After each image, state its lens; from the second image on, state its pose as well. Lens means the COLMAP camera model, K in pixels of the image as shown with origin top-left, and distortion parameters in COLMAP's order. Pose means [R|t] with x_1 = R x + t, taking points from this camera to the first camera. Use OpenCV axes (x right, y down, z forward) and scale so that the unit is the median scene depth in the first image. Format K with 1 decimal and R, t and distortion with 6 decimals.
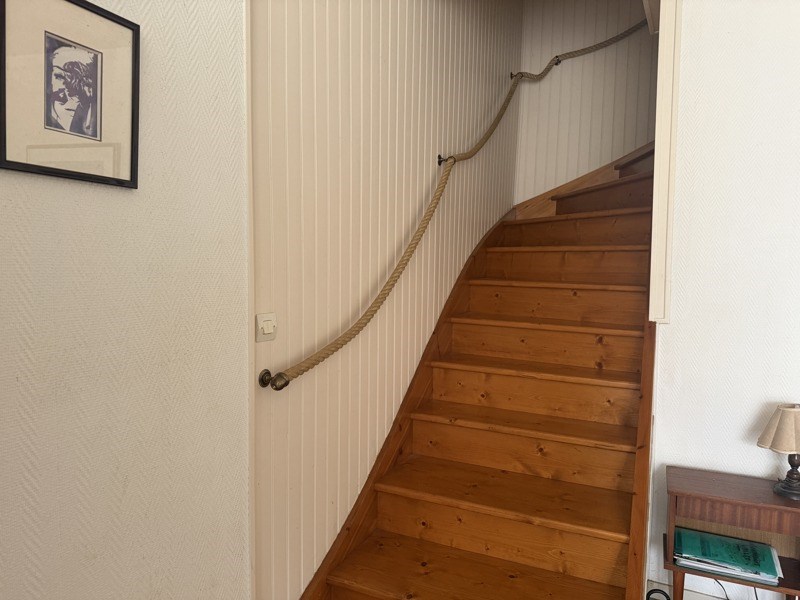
lens RADIAL K [[565.1, 0, 404.2], [0, 565.1, 301.6], [0, 0, 1]] dist [0.051544, -0.045393]
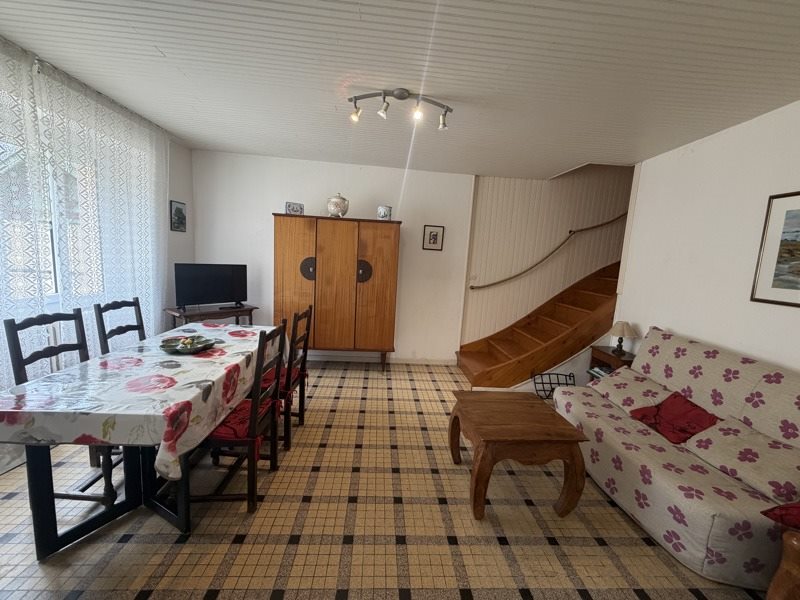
lens RADIAL K [[320.6, 0, 399.7], [0, 320.6, 302.4], [0, 0, 1]] dist [0.001768, 0.002081]
pose [[0.473955, 0.130127, -0.870881, 1.810688], [-0.112990, 0.989832, 0.086409, 0.089852], [0.873269, 0.057447, 0.483839, -0.832970]]
